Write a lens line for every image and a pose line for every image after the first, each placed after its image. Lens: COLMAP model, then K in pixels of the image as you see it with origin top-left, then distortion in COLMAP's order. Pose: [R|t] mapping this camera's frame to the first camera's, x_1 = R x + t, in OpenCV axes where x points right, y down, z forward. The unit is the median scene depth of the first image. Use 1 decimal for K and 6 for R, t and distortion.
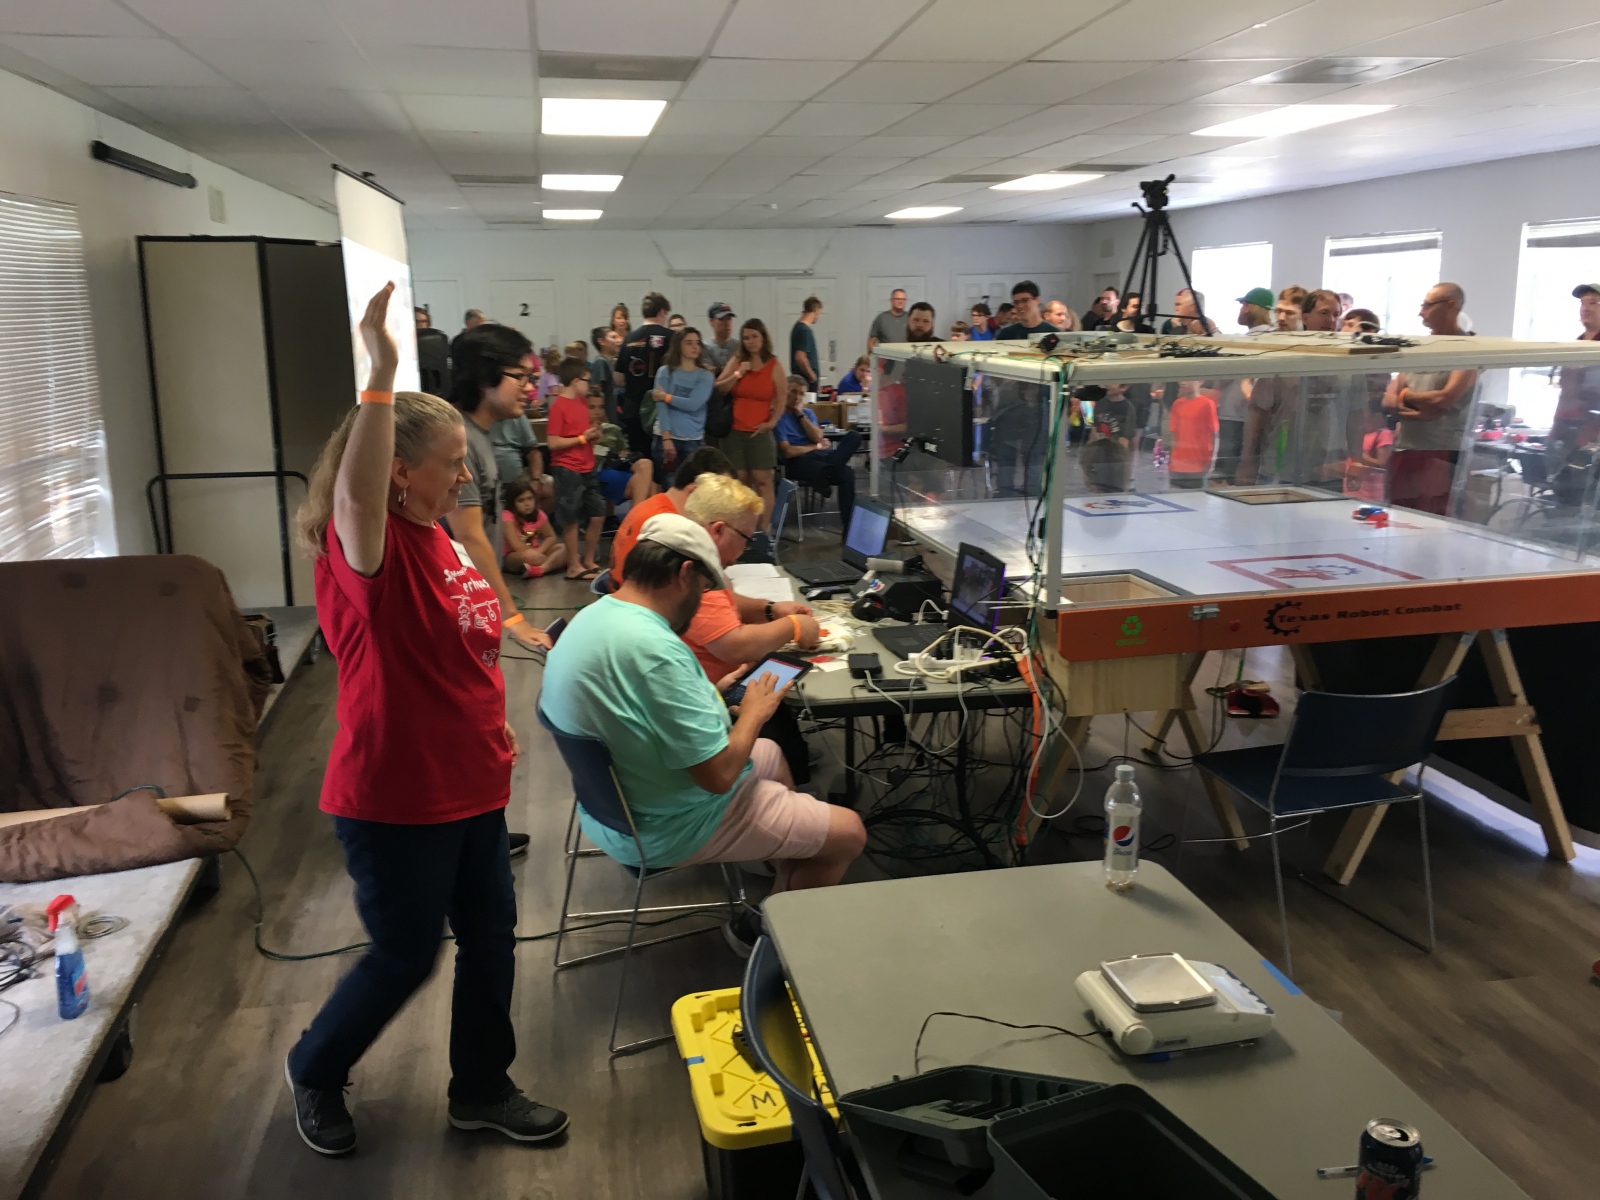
lens RADIAL K [[1368.3, 0, 788.8], [0, 1368.3, 594.3], [0, 0, 1]] dist [0.126489, -0.169502]
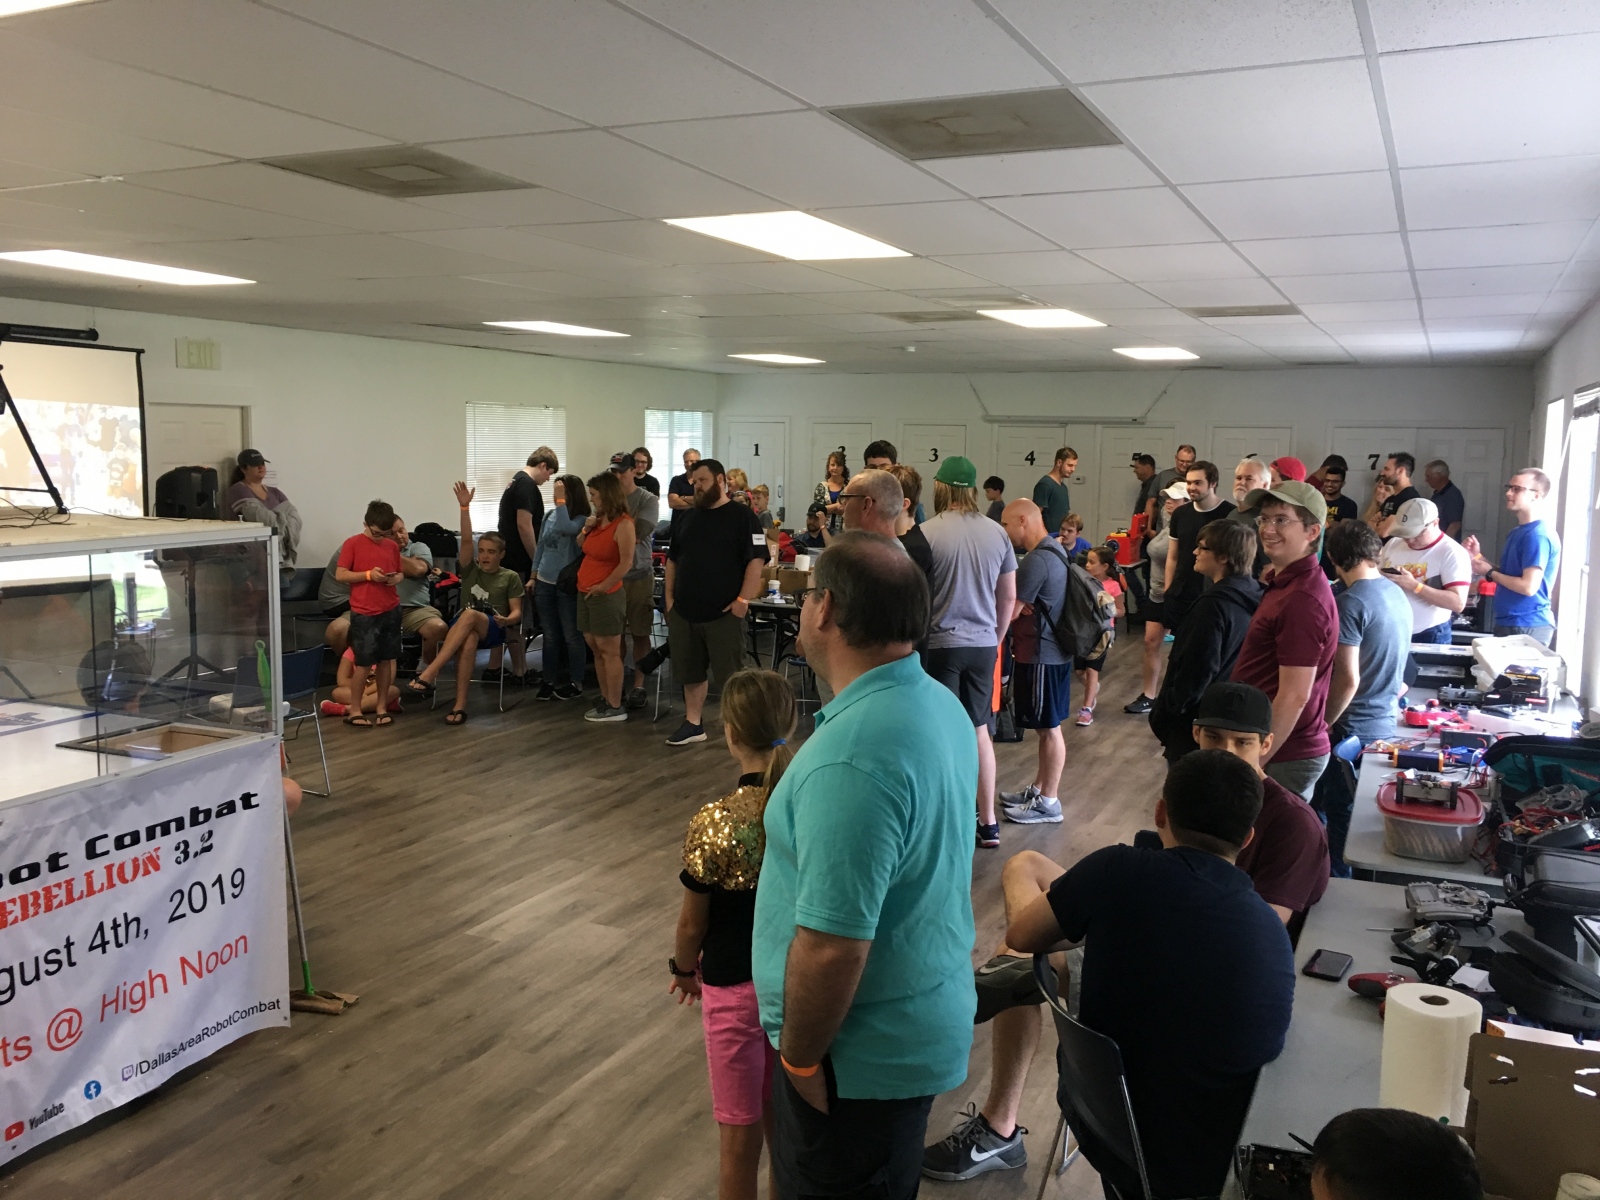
lens RADIAL K [[1355.8, 0, 797.0], [0, 1355.8, 609.2], [0, 0, 1]] dist [0.072073, -0.095870]
pose [[0.810135, 0.102584, -0.577198, 0.686001], [-0.150452, 0.987977, -0.035579, -0.108880], [0.566609, 0.115664, 0.815829, 0.392774]]
